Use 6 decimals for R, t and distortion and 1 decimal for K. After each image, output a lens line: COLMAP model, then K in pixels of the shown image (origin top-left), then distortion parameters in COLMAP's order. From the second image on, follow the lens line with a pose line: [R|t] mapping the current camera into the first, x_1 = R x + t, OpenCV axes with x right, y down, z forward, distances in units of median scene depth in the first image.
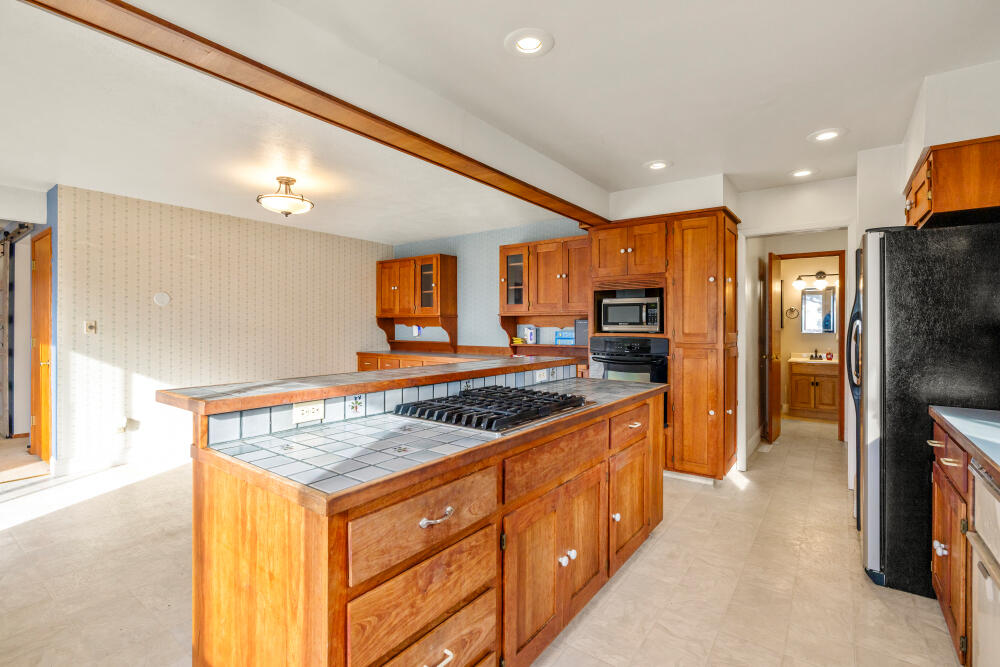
lens RADIAL K [[482.0, 0, 495.7], [0, 482.0, 330.0], [0, 0, 1]] dist [0.002216, -0.000493]
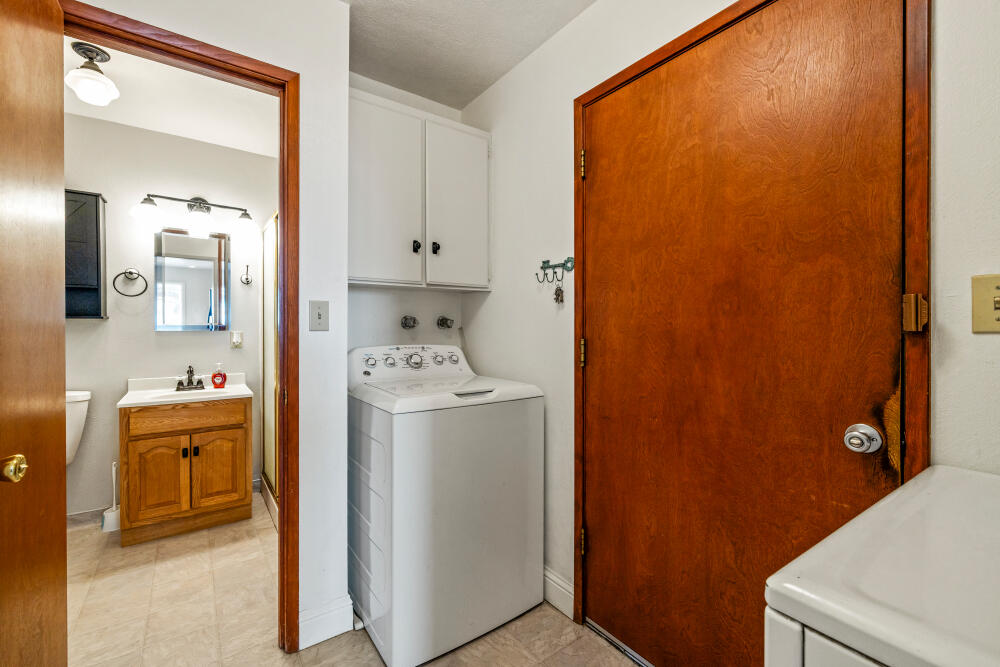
lens RADIAL K [[421.6, 0, 496.0], [0, 421.6, 330.8], [0, 0, 1]] dist [-0.000335, -0.000467]
pose [[0.315252, -0.004643, 0.948997, 0.385824], [0.003846, 0.999986, 0.003615, 0.005598], [-0.949000, 0.002510, 0.315266, 0.612977]]
